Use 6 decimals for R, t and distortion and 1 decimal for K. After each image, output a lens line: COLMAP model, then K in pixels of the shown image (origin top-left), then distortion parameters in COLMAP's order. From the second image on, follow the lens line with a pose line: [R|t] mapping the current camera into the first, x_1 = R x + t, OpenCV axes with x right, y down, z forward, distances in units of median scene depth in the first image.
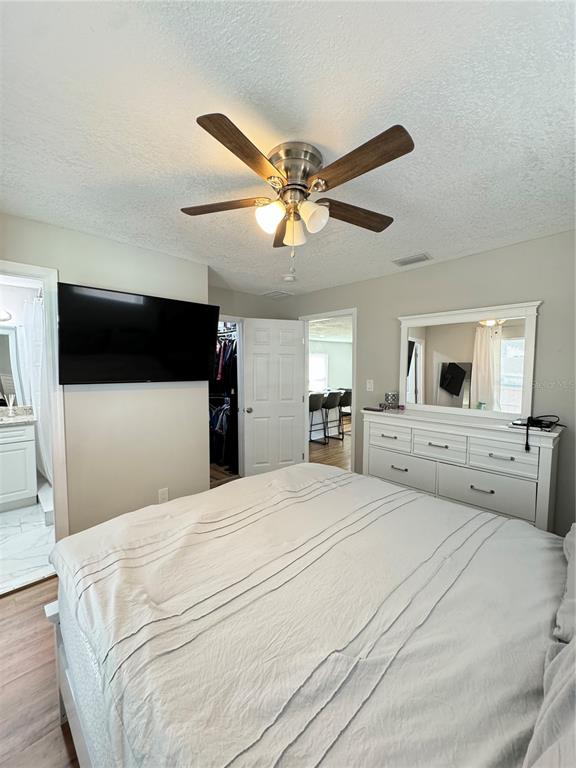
lens RADIAL K [[305.7, 0, 289.4], [0, 305.7, 384.1], [0, 0, 1]] dist [-0.002259, 0.000851]
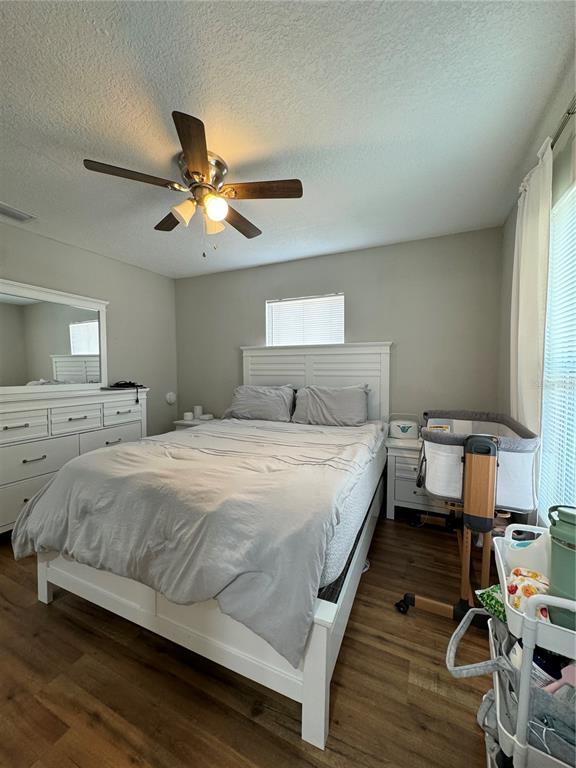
lens RADIAL K [[305.7, 0, 287.8], [0, 305.7, 383.4], [0, 0, 1]] dist [-0.002259, 0.000851]
pose [[-0.363985, -0.048159, 0.930159, -0.659380], [0.045166, 0.996575, 0.069272, 0.034811], [-0.930309, 0.067226, -0.360563, 0.610282]]
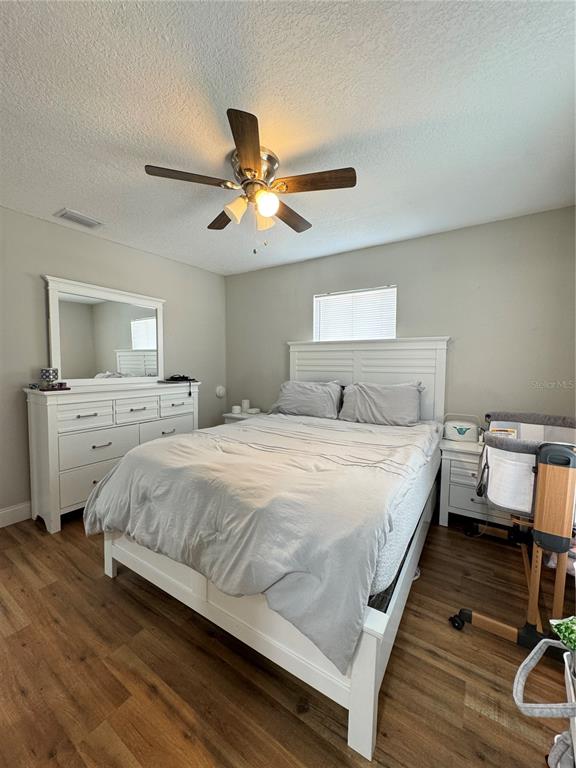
lens RADIAL K [[305.7, 0, 287.8], [0, 305.7, 383.0], [0, 0, 1]] dist [-0.002259, 0.000851]
pose [[-0.225829, -0.071459, 0.971542, -0.646611], [0.040266, 0.995769, 0.082601, 0.027656], [-0.973334, 0.057773, -0.221997, 0.616038]]
